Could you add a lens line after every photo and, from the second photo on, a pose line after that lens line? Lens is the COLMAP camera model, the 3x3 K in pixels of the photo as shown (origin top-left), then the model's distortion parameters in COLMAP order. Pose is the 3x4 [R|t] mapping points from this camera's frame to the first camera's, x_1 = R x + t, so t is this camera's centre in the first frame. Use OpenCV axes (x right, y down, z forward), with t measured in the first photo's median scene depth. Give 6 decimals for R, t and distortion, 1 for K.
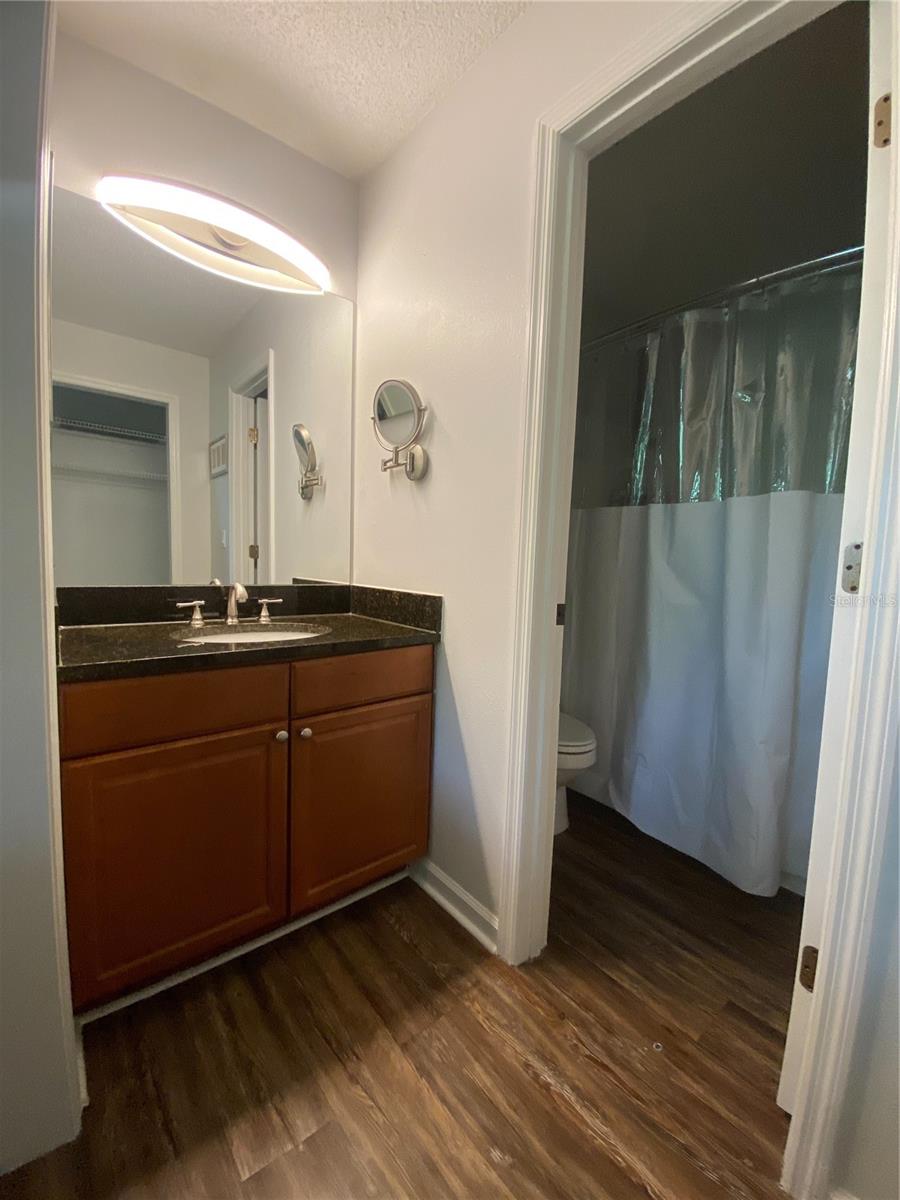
lens RADIAL K [[490.0, 0, 450.0], [0, 490.0, 600.0], [0, 0, 1]] dist [0.016621, -0.019333]
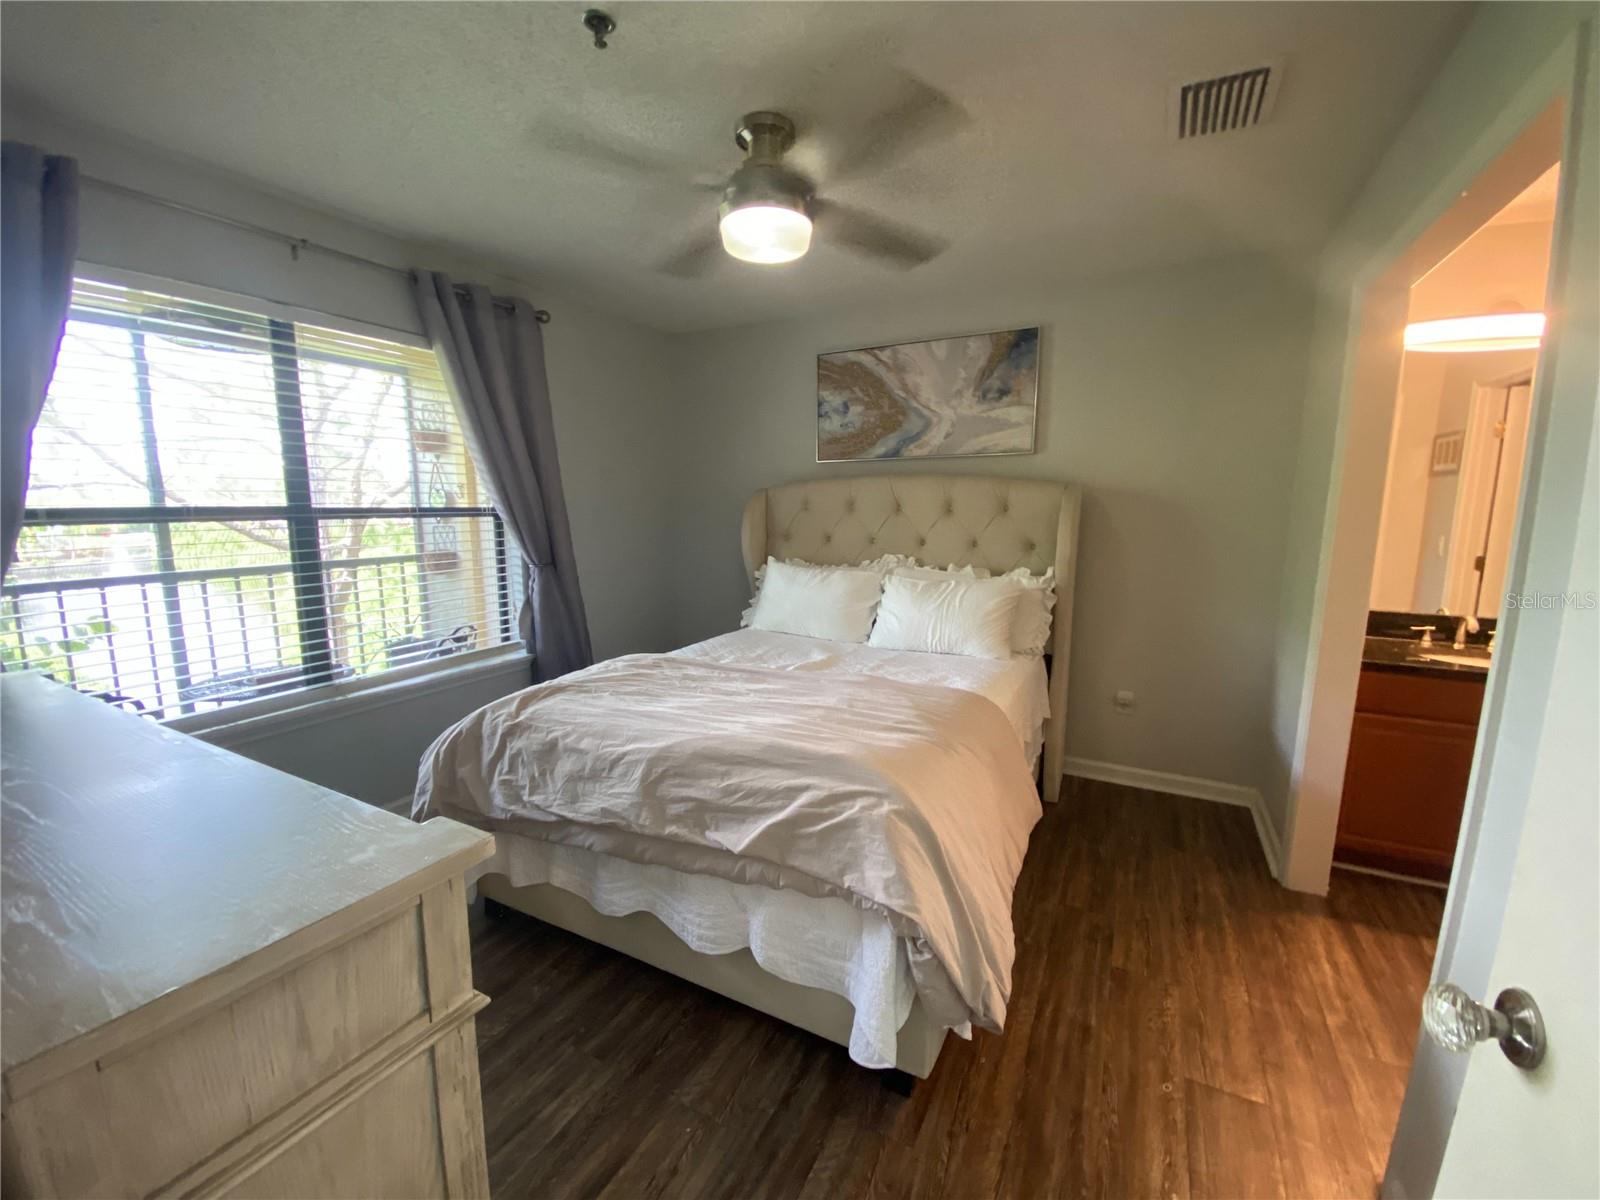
lens RADIAL K [[625.2, 0, 804.8], [0, 625.2, 619.3], [0, 0, 1]] dist [-0.000224, -0.000187]
pose [[0.381564, 0.128295, -0.915396, 0.375869], [-0.062082, 0.991642, 0.113104, -0.101951], [0.922255, 0.013673, 0.386340, -1.169785]]
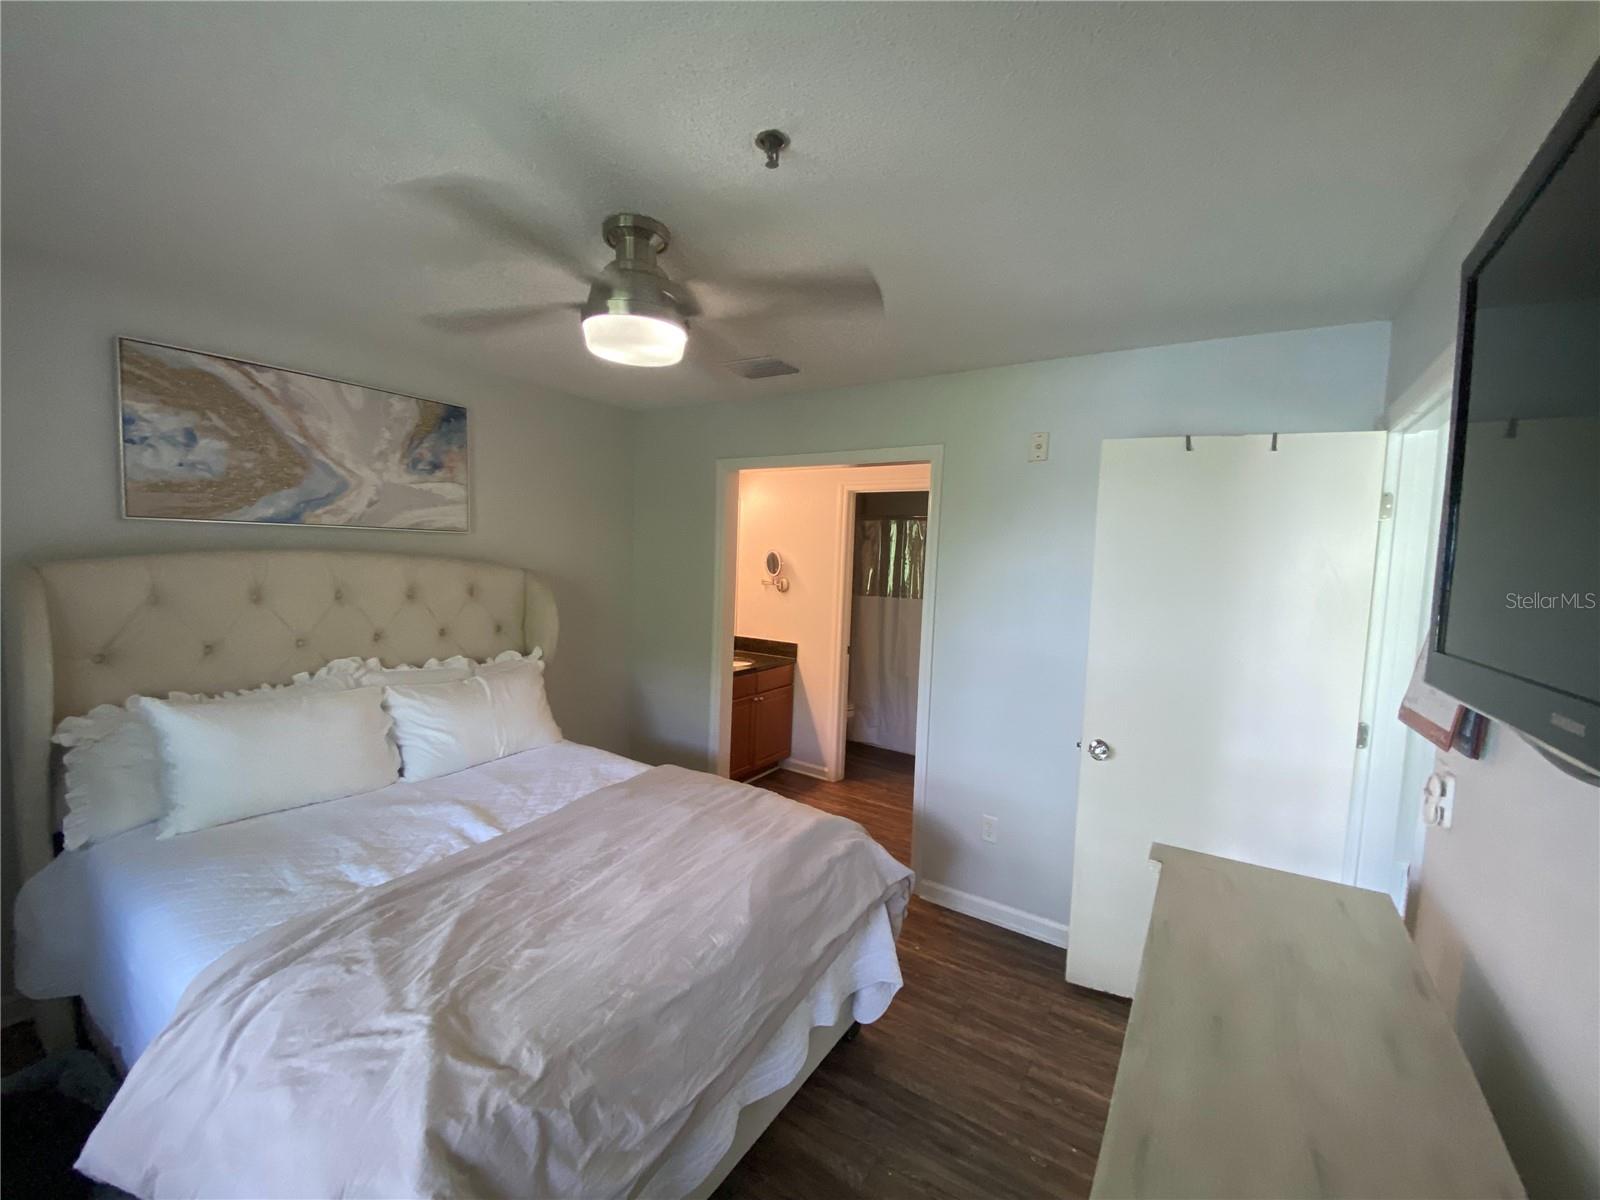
lens RADIAL K [[639.1, 0, 800.0], [0, 639.1, 600.0], [0, 0, 1]] dist [-0.001808, -0.000316]
pose [[0.957048, -0.019420, 0.289278, -0.902006], [0.017896, 0.999809, 0.007914, -0.243403], [-0.289376, -0.002397, 0.957212, -1.980046]]
